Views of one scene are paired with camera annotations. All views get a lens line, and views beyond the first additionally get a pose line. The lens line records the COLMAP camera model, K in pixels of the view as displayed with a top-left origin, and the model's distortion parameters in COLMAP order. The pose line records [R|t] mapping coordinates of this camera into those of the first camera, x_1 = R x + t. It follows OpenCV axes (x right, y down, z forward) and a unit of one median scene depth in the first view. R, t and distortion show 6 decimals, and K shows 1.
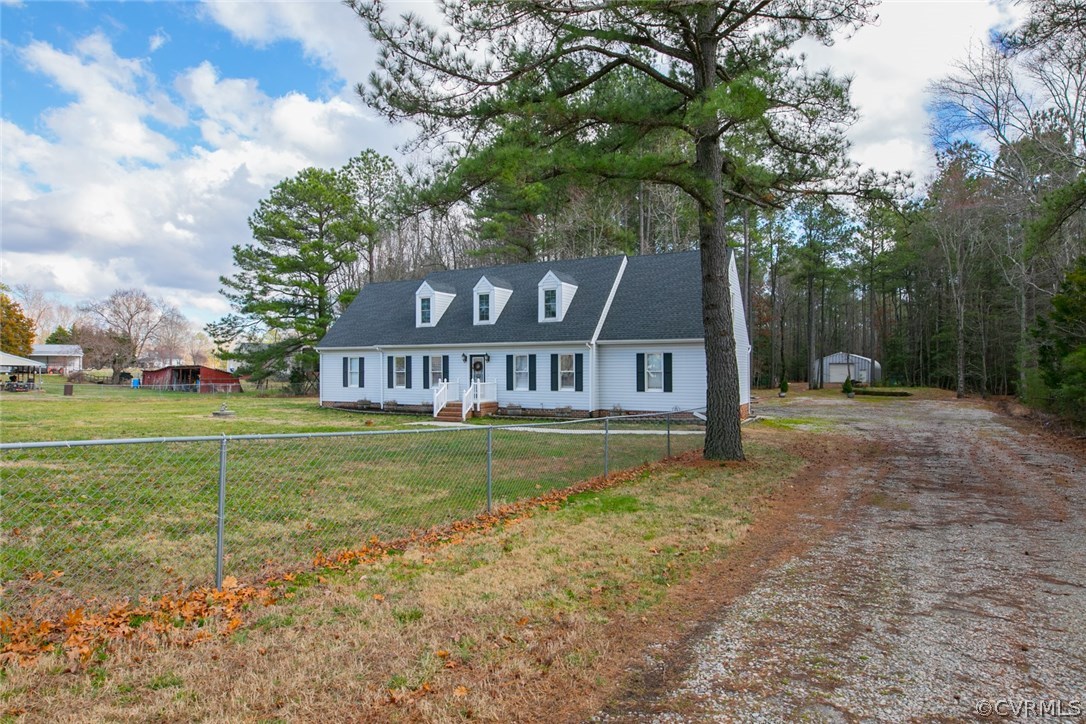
lens RADIAL K [[626.2, 0, 543.0], [0, 626.2, 362.0], [0, 0, 1]] dist [-0.025097, -0.000057]
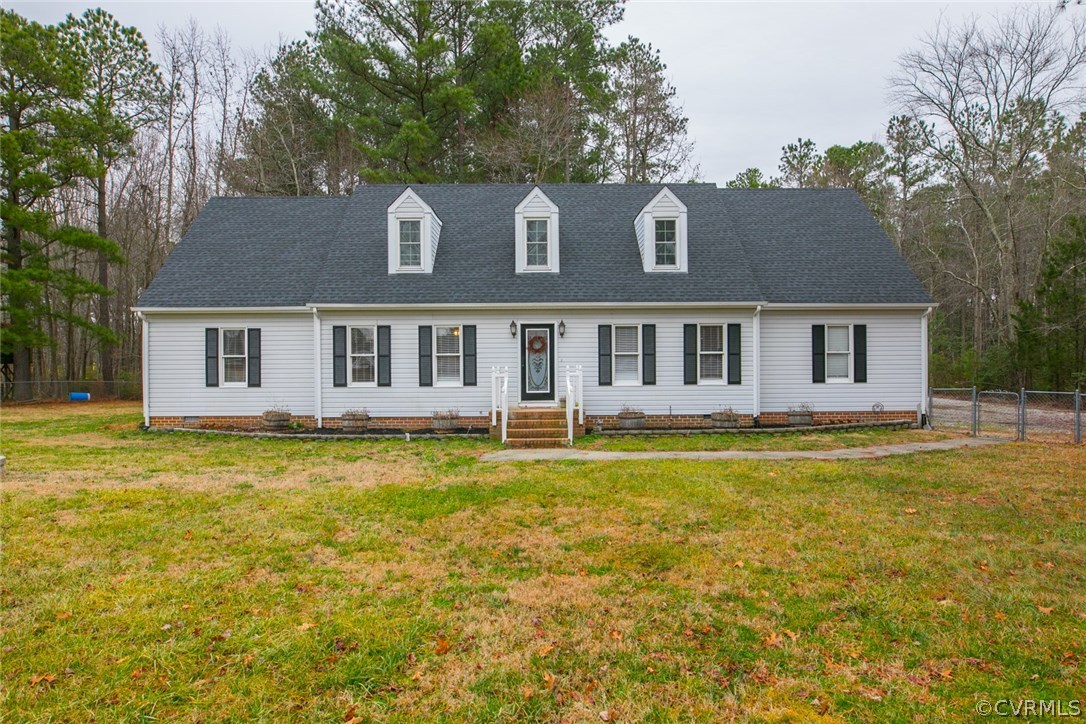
lens RADIAL K [[626.2, 0, 543.0], [0, 626.2, 362.0], [0, 0, 1]] dist [-0.025097, -0.000057]
pose [[0.883566, -0.004061, 0.468289, -0.362309], [-0.000398, 0.999956, 0.009422, 0.017054], [-0.468306, -0.008511, 0.883525, 0.494113]]
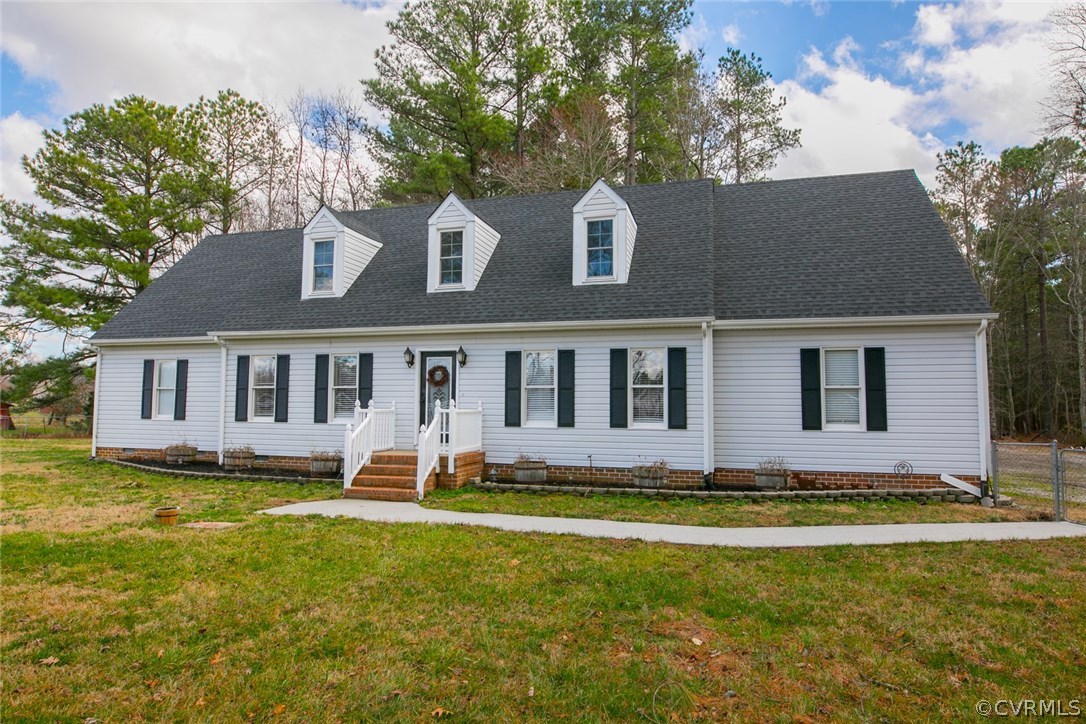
lens RADIAL K [[626.2, 0, 543.0], [0, 626.2, 362.0], [0, 0, 1]] dist [-0.025097, -0.000057]
pose [[0.980360, 0.024978, 0.195627, -0.118637], [-0.012462, 0.997811, -0.064952, 0.025937], [-0.196821, 0.061239, 0.978525, 0.515811]]
